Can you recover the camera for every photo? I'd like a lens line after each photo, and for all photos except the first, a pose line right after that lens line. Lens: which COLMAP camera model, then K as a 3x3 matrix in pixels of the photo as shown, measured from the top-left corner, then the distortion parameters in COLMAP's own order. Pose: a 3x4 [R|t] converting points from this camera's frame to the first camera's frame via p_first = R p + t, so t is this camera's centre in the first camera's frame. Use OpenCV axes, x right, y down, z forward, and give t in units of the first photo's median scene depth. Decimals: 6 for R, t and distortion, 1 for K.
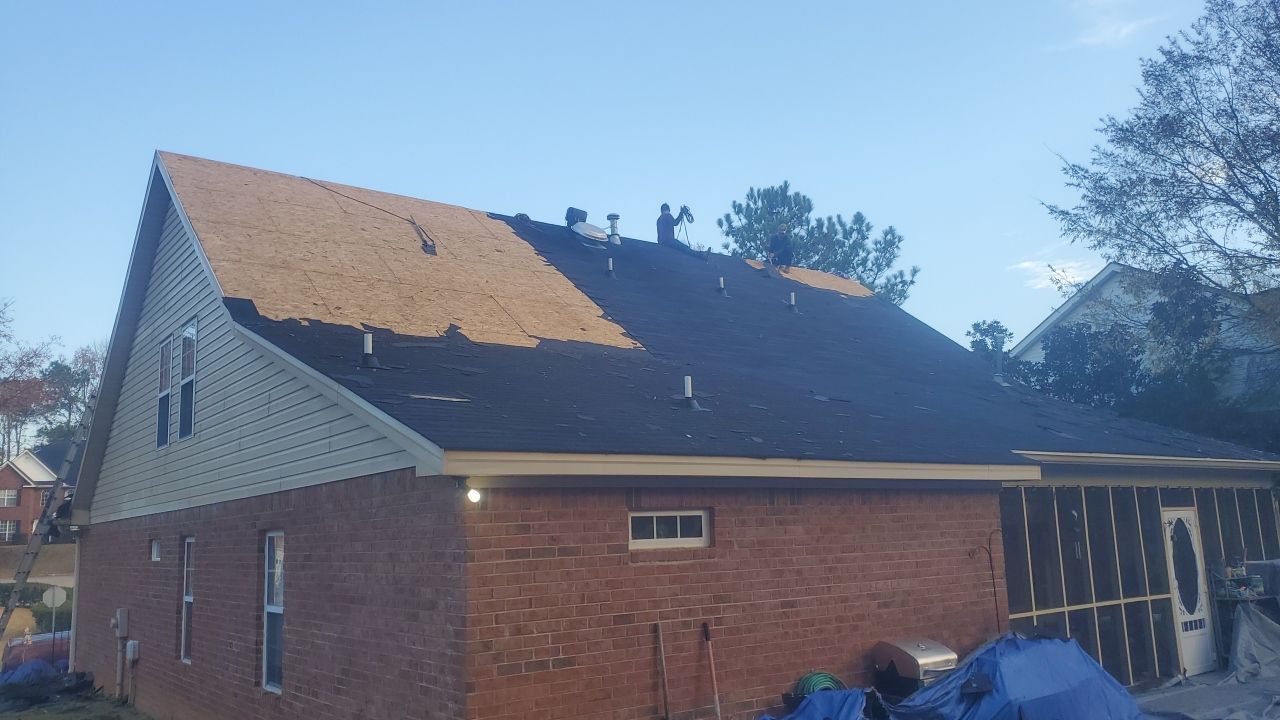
lens RADIAL K [[1006.6, 0, 640.0], [0, 1006.6, 360.0], [0, 0, 1]] dist [0.043400, -0.133309]
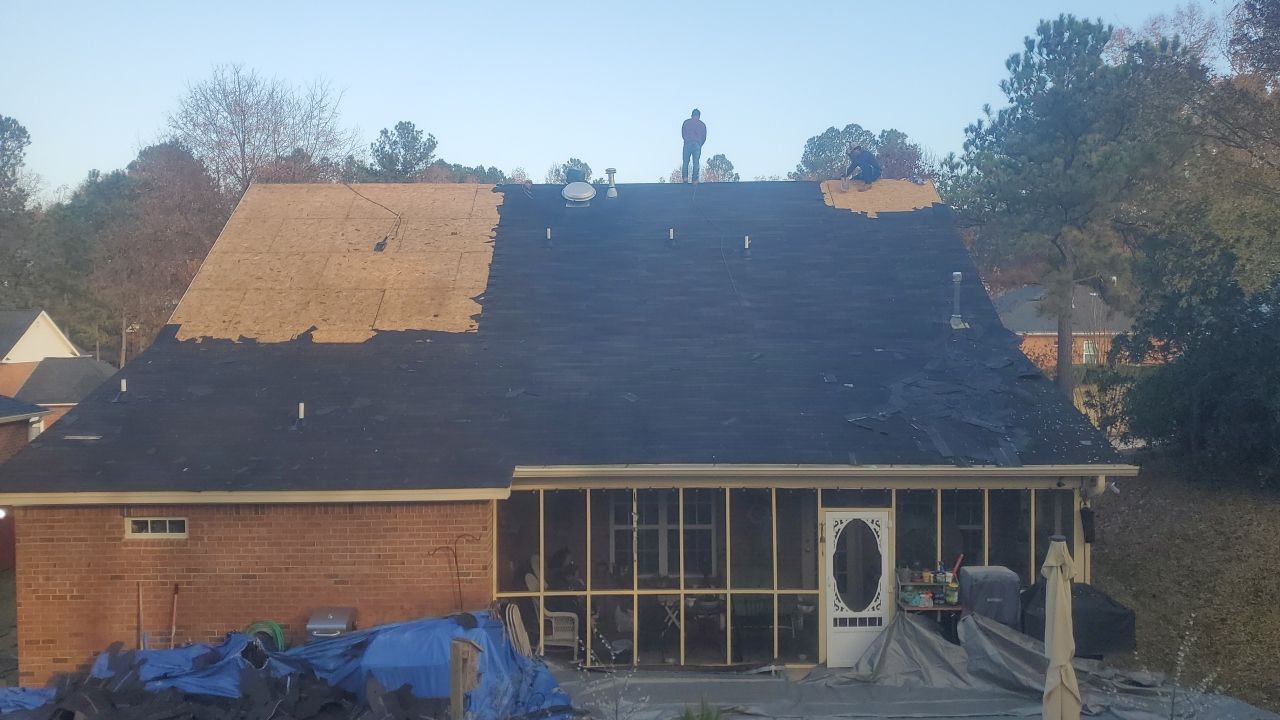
lens RADIAL K [[984.9, 0, 608.7], [0, 984.9, 363.8], [0, 0, 1]] dist [-0.002156, 0.009110]
pose [[0.817690, 0.053467, -0.573170, 1.445553], [0.072810, 0.978075, 0.195109, -0.336492], [0.571035, -0.201272, 0.795870, 0.161218]]
